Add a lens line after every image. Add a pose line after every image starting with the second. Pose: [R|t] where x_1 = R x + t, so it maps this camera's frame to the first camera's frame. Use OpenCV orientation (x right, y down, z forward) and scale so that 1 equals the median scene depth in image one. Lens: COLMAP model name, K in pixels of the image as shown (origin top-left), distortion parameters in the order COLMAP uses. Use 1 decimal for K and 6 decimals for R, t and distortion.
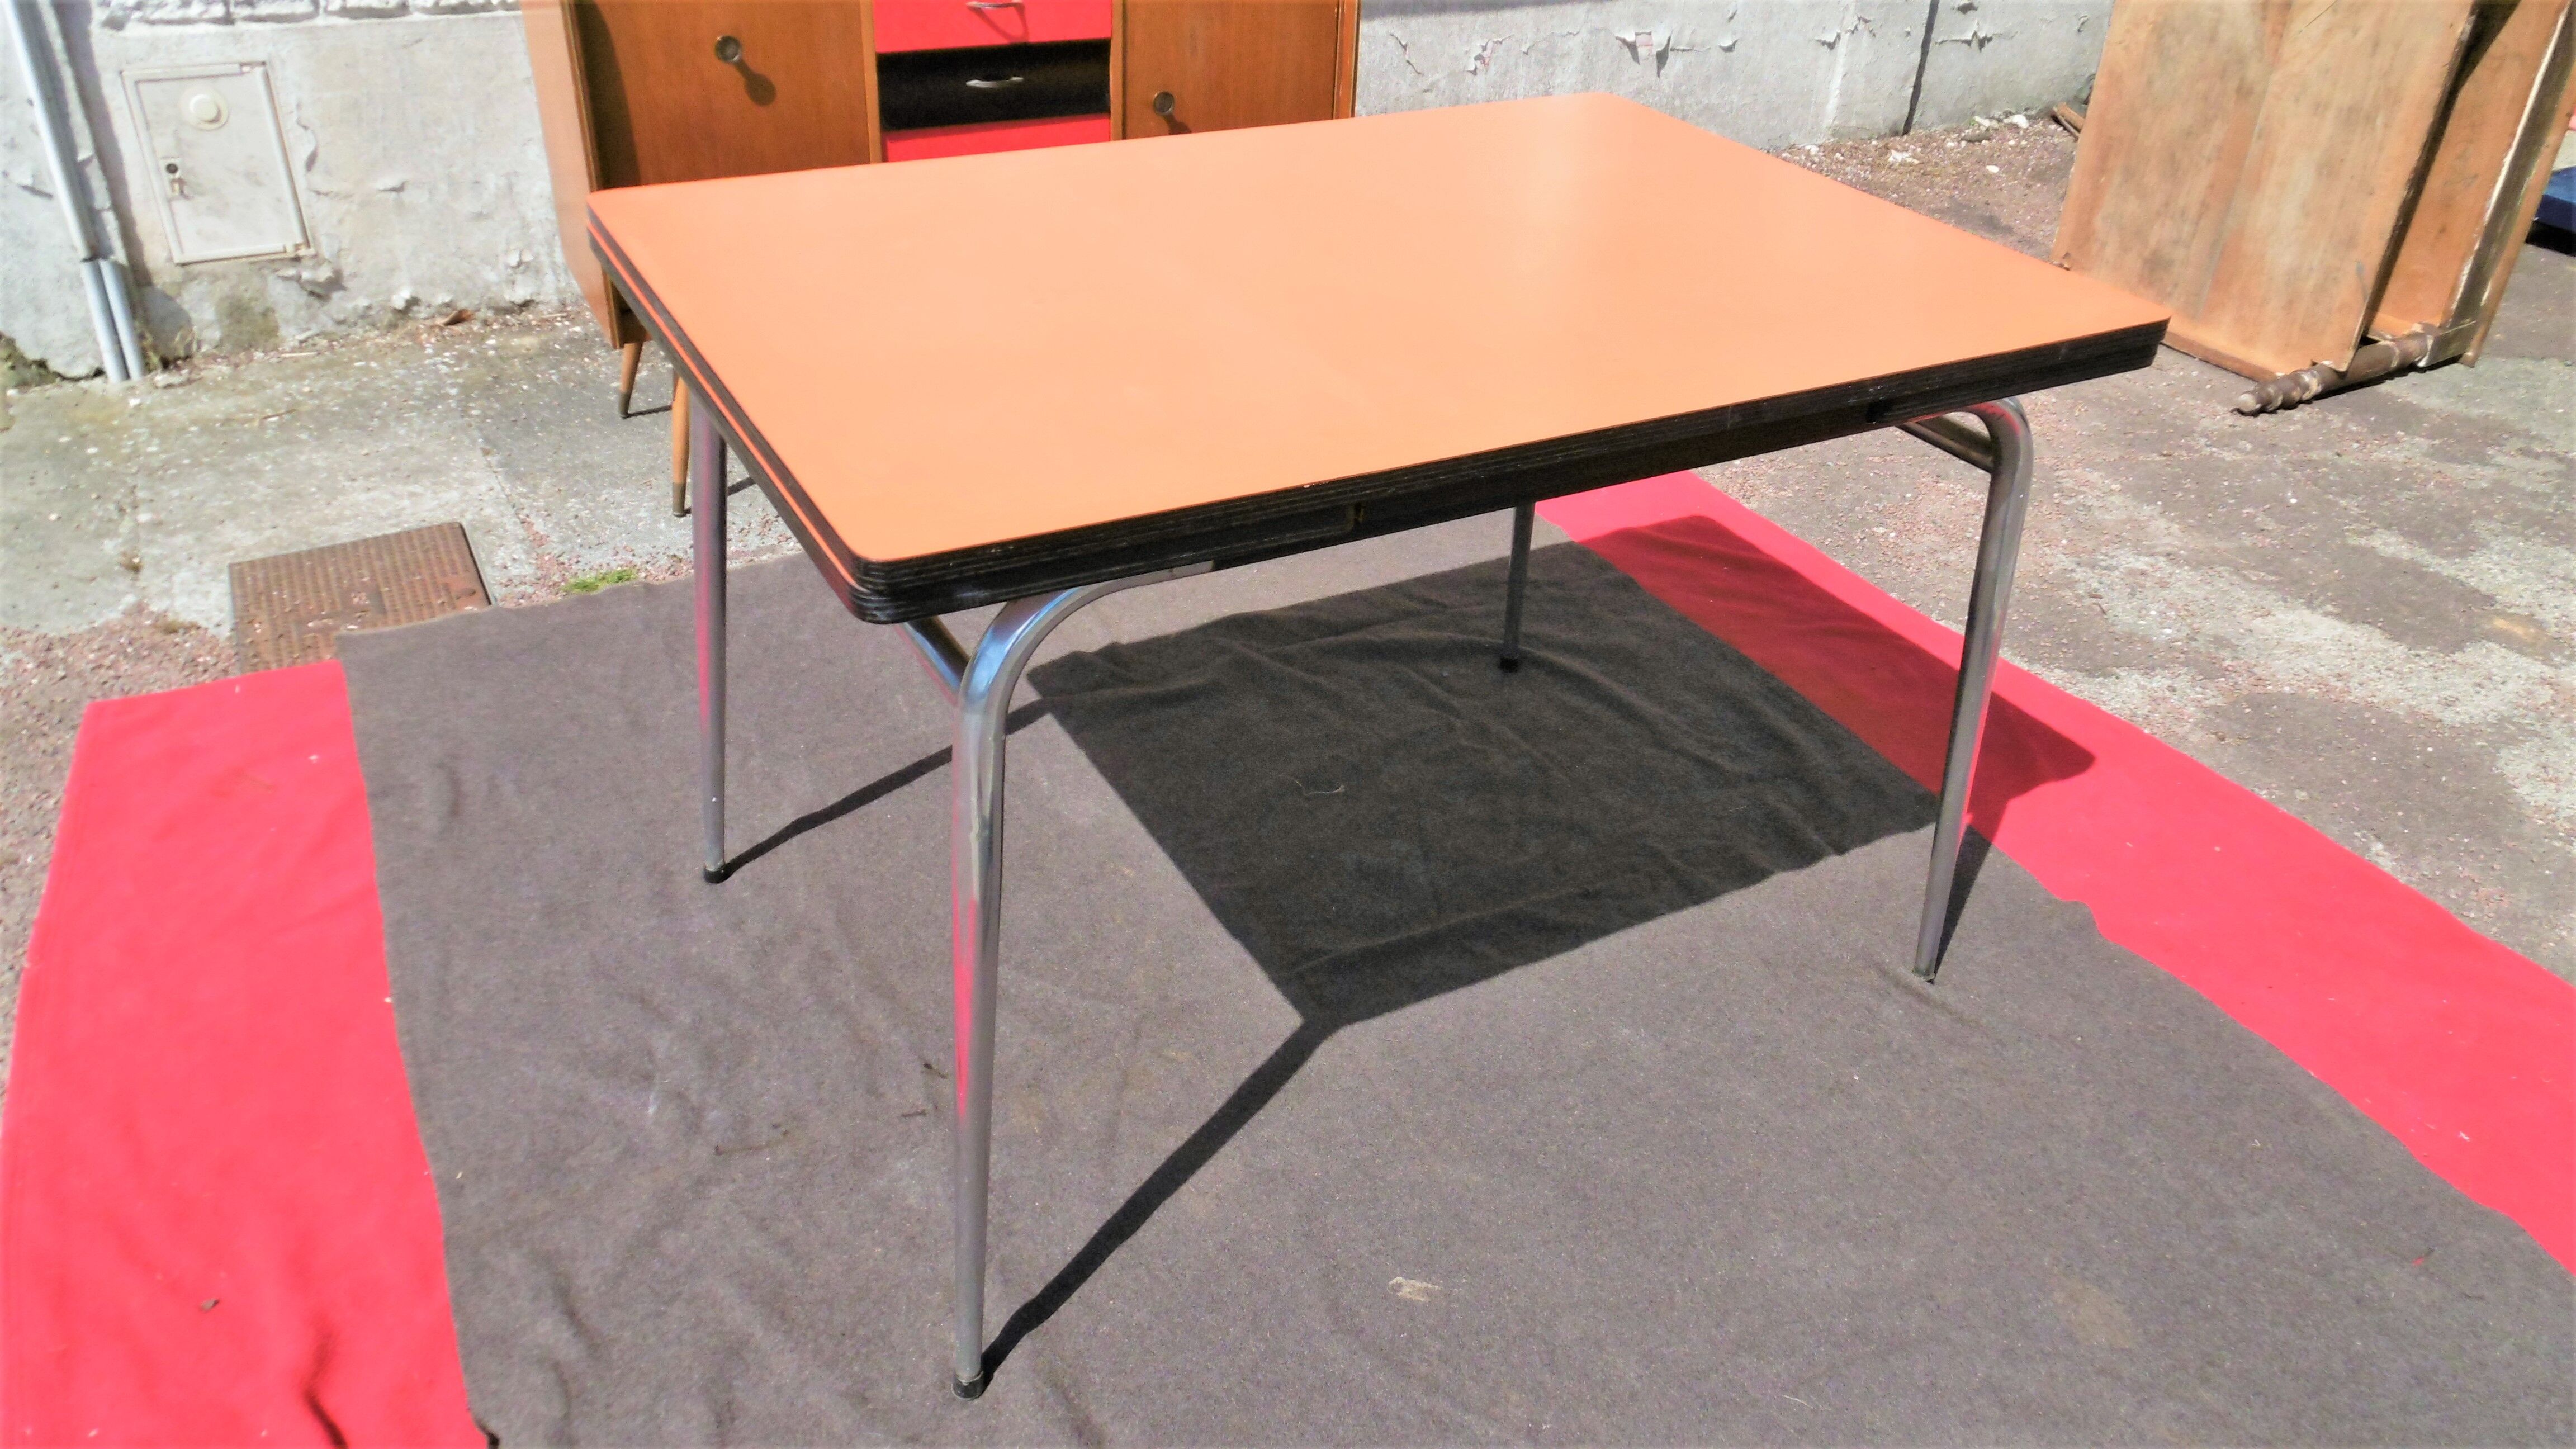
lens RADIAL K [[1822.6, 0, 1288.0], [0, 1822.6, 666.9], [0, 0, 1]] dist [-0.007001, -0.004619]
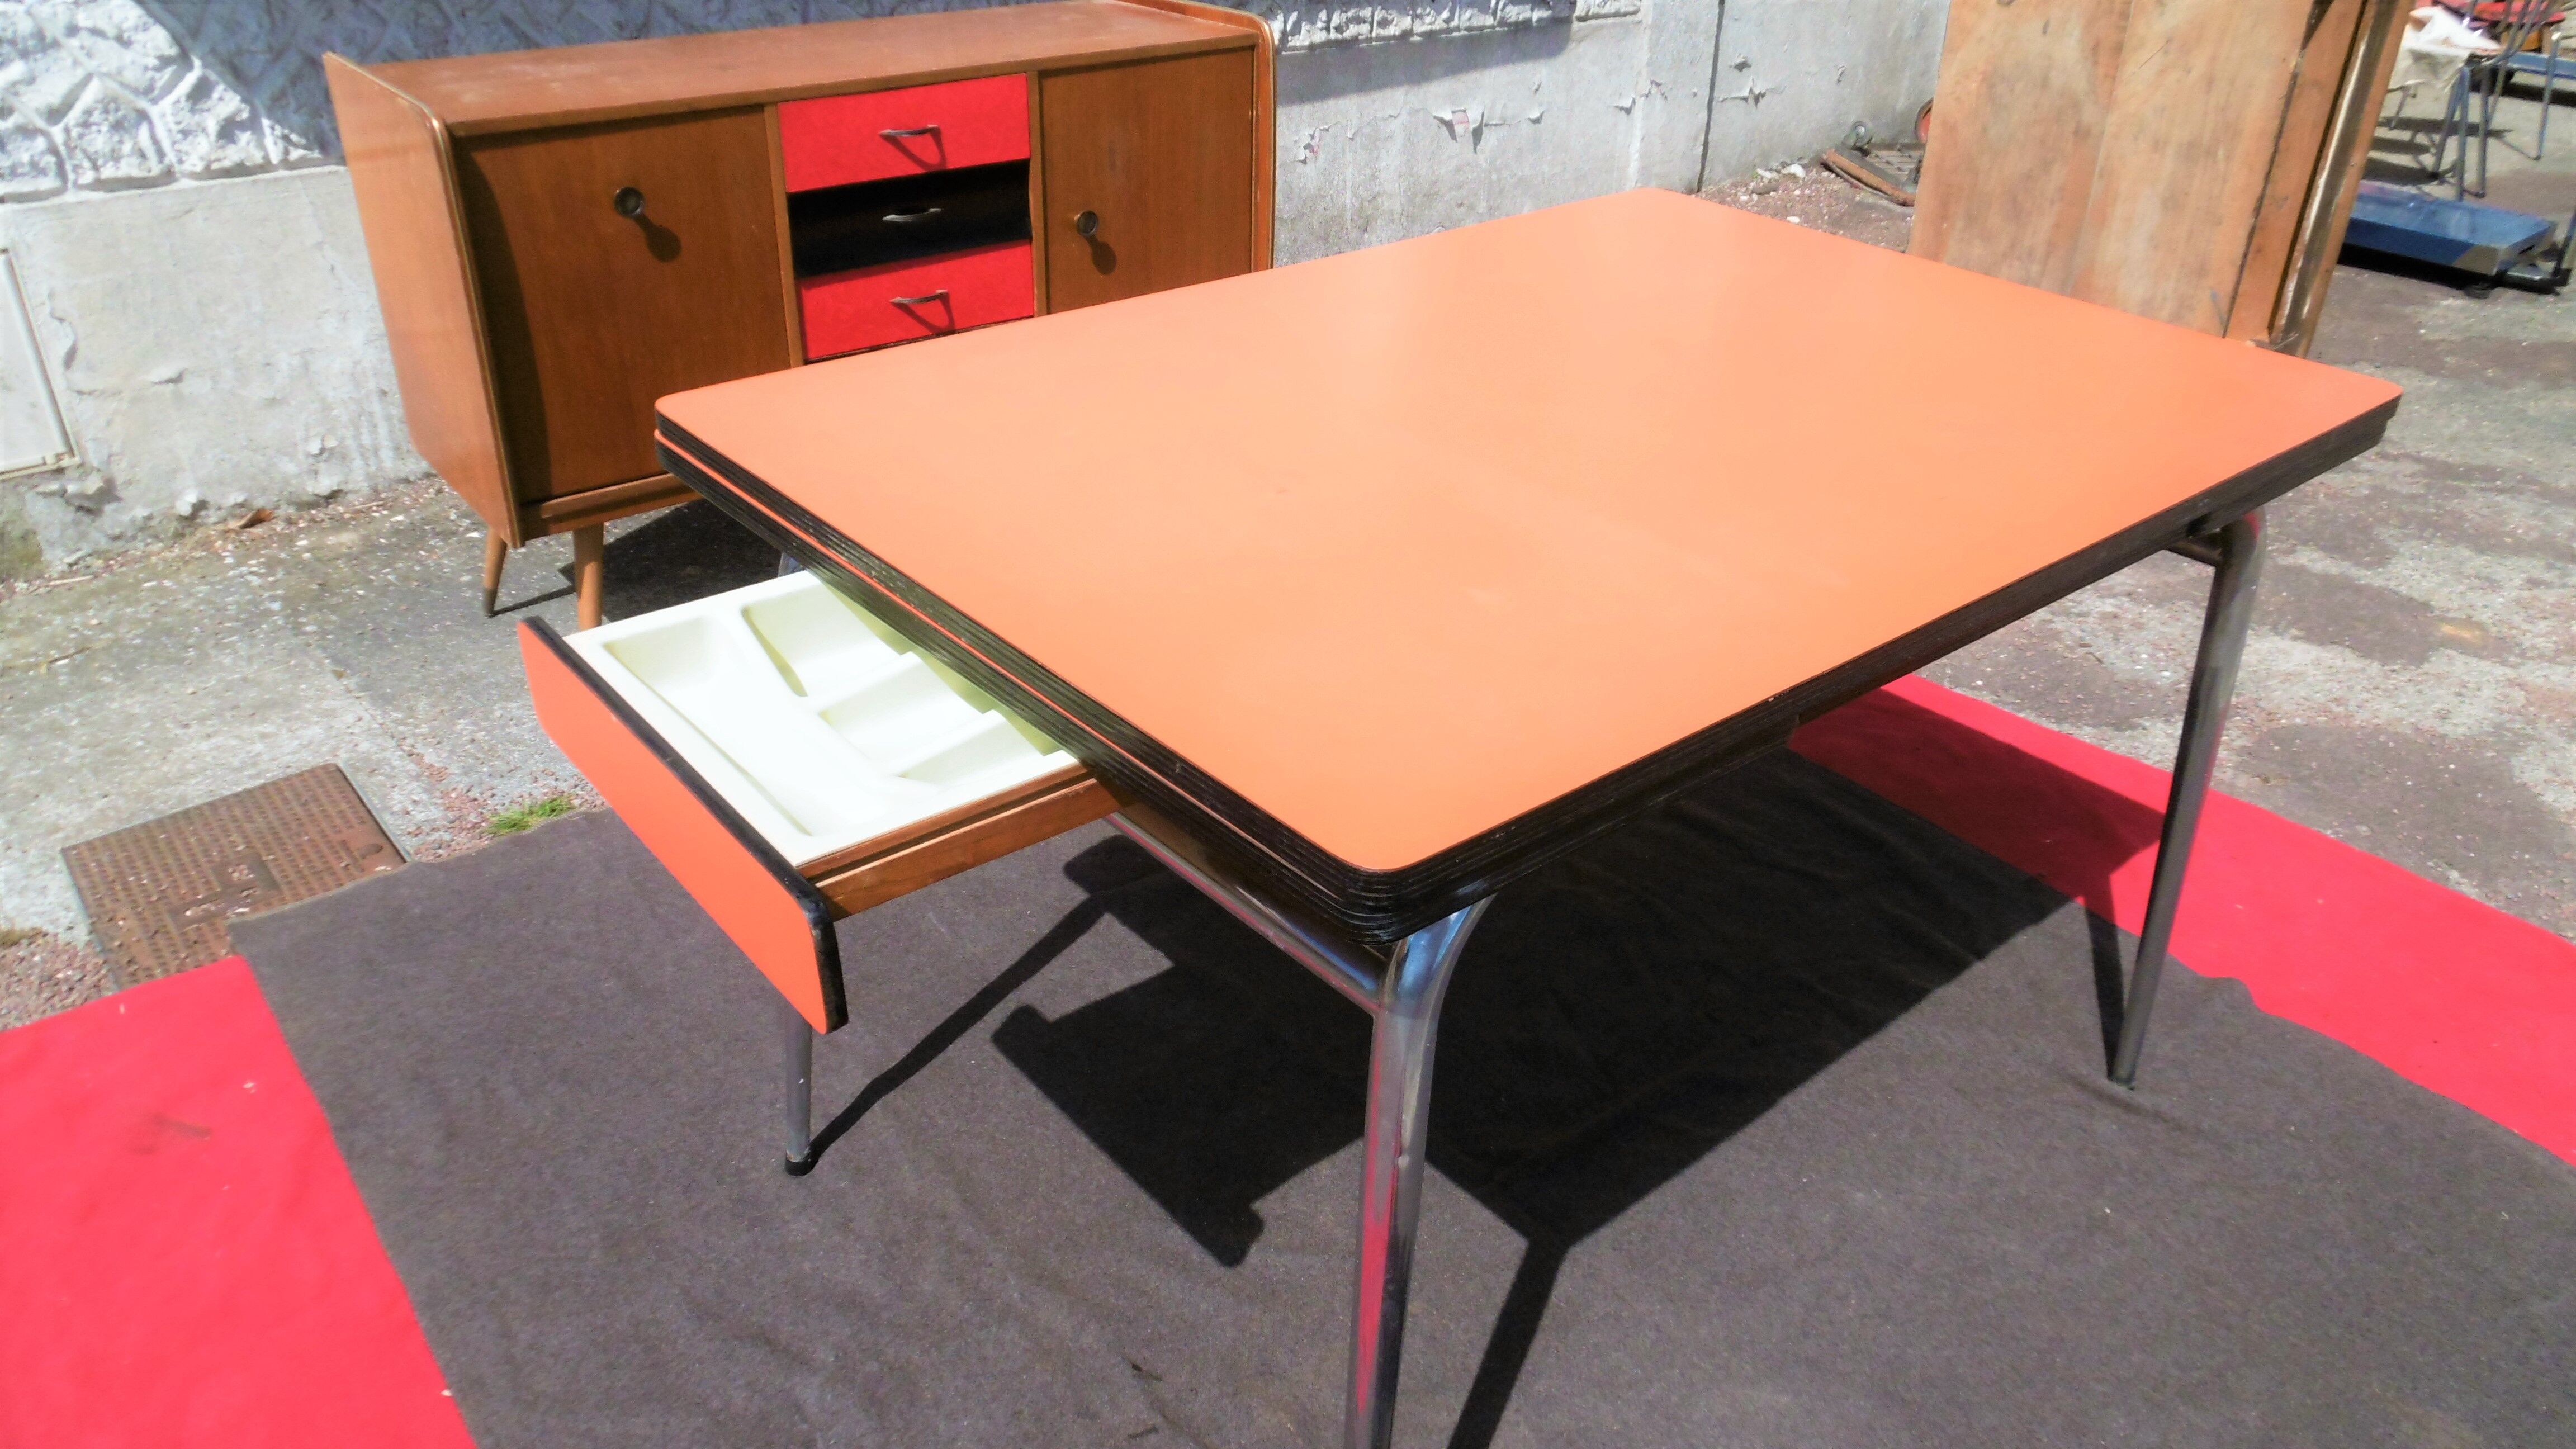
lens RADIAL K [[1822.6, 0, 1288.0], [0, 1822.6, 666.9], [0, 0, 1]] dist [-0.007001, -0.004619]
pose [[0.981699, -0.109060, 0.156121, -0.137481], [0.115043, 0.992914, -0.029785, -0.046003], [-0.151767, 0.047201, 0.987289, 0.078187]]
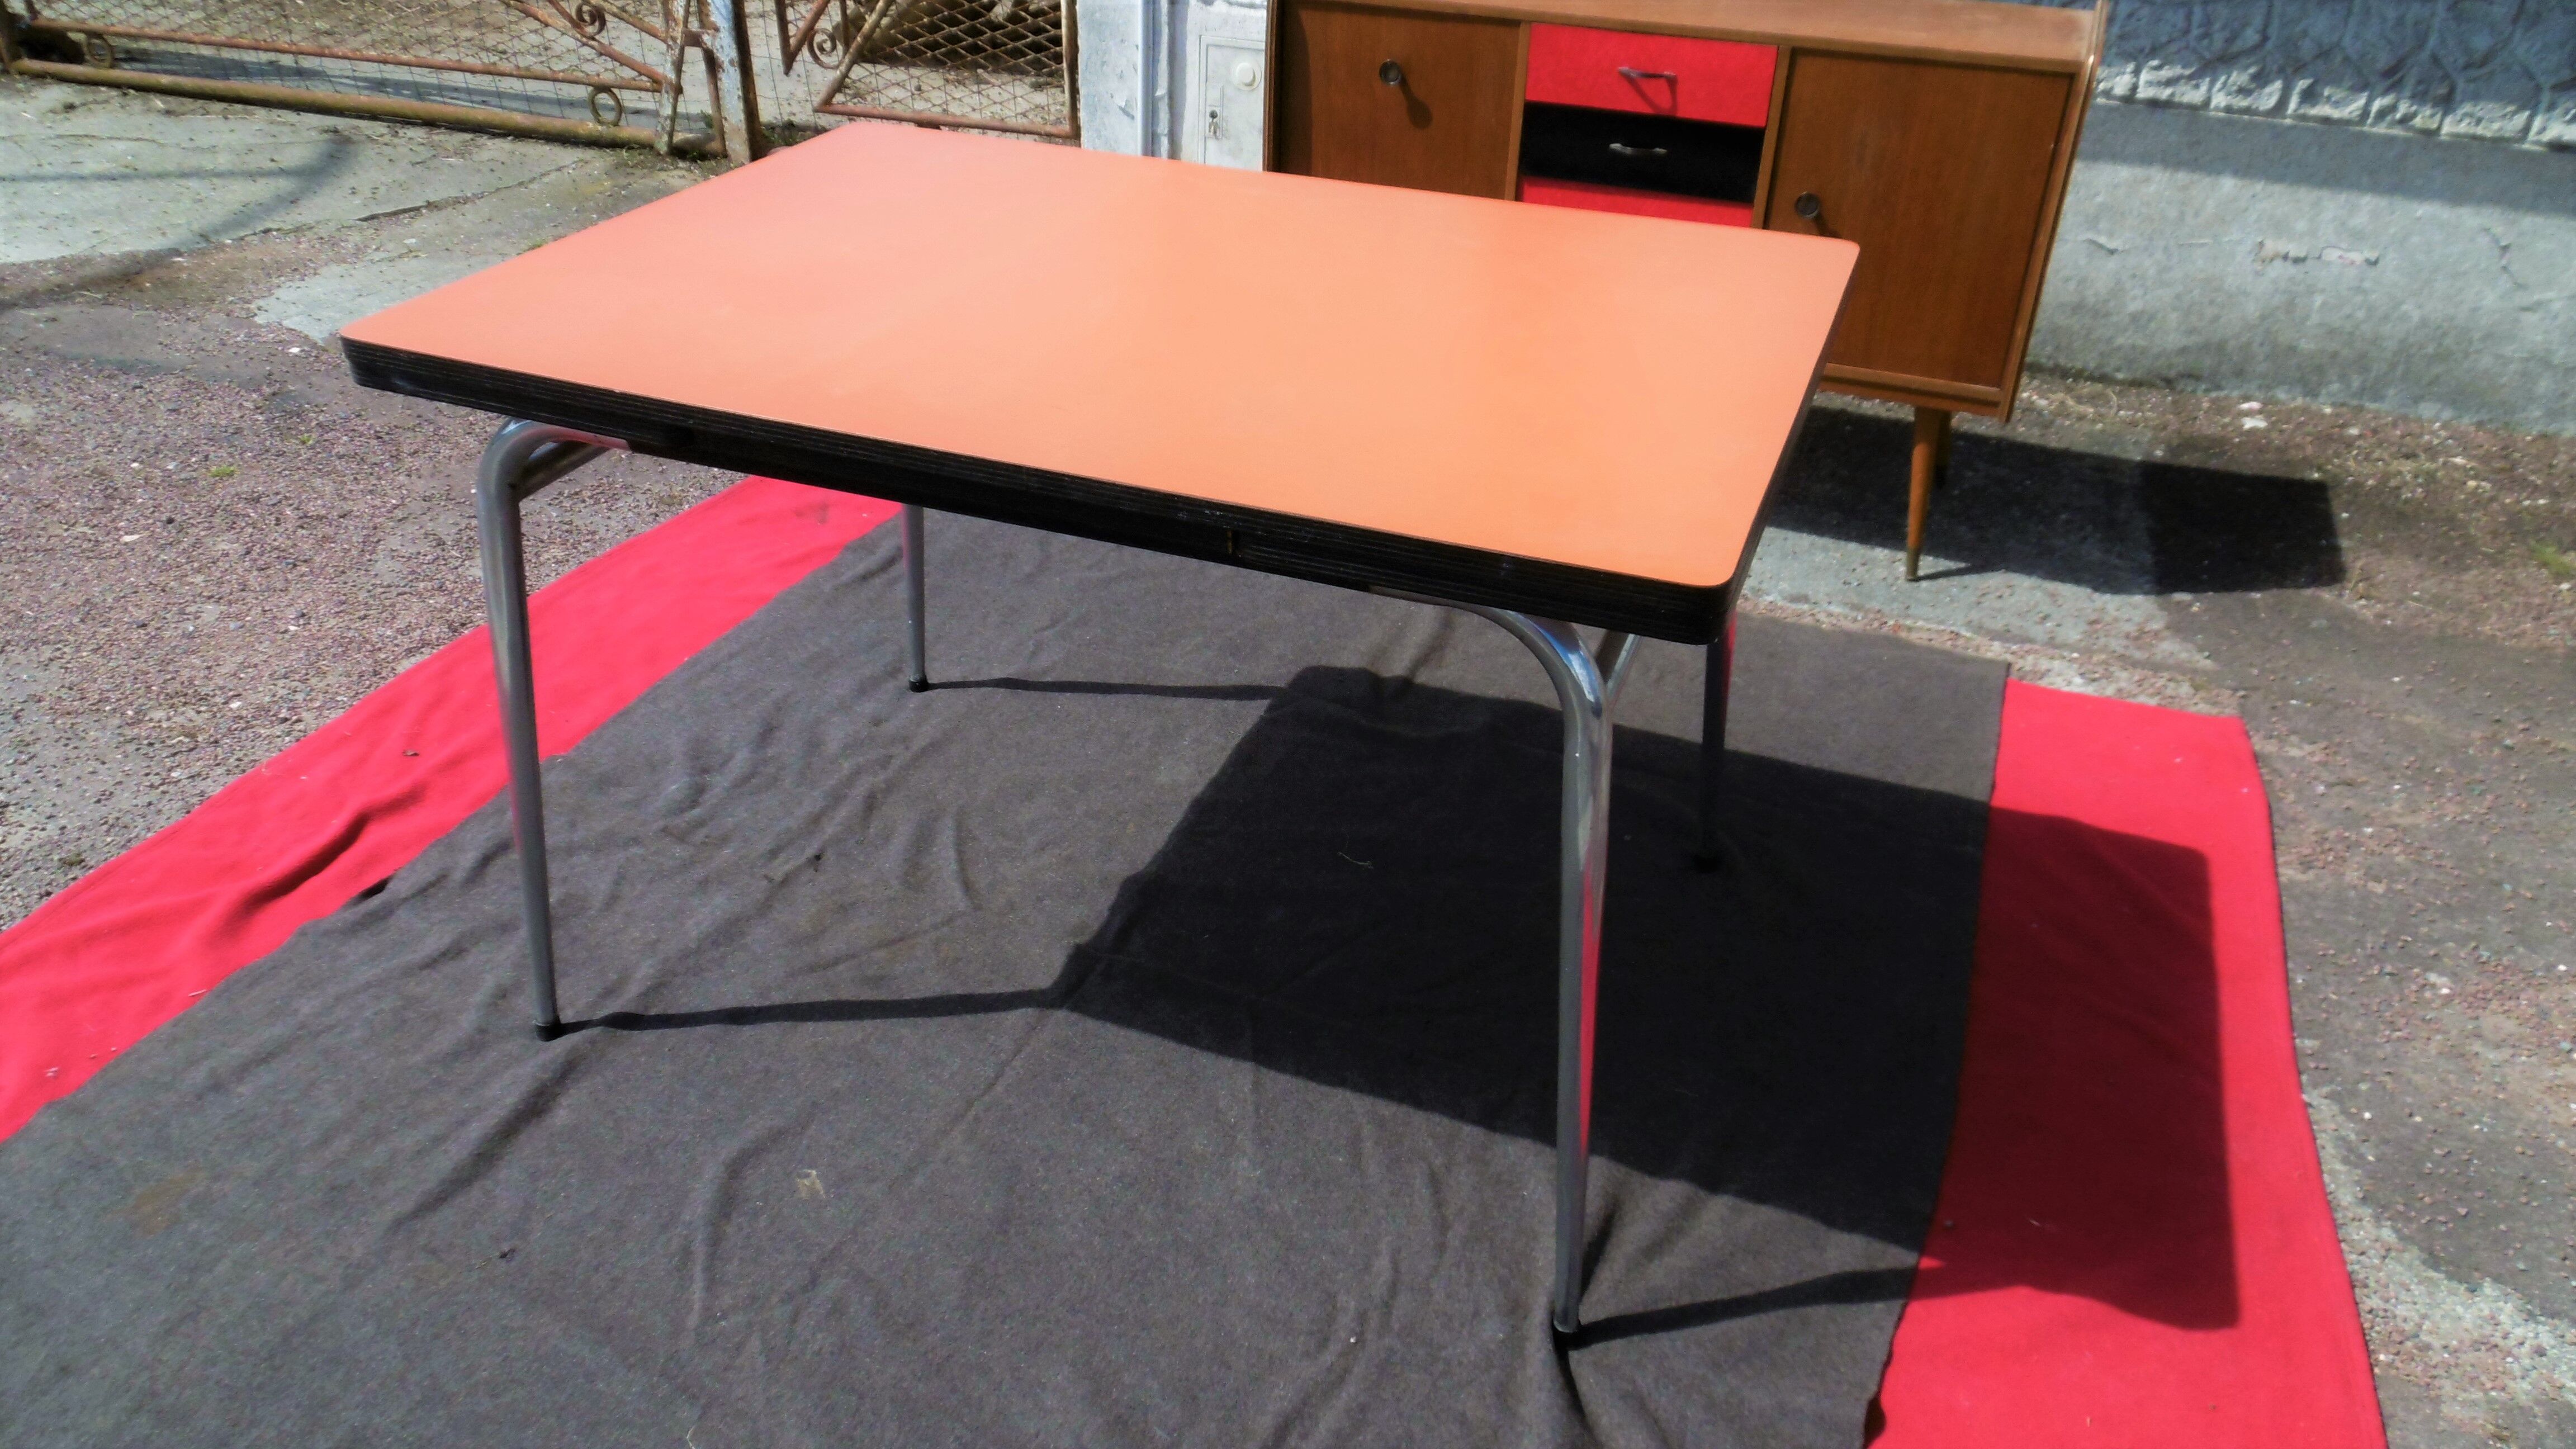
lens RADIAL K [[1822.6, 0, 1288.0], [0, 1822.6, 666.9], [0, 0, 1]] dist [-0.007001, -0.004619]
pose [[0.649166, 0.359864, -0.670135, 0.476102], [-0.386044, 0.914982, 0.117382, -0.099031], [0.655403, 0.182502, 0.732898, 0.178520]]
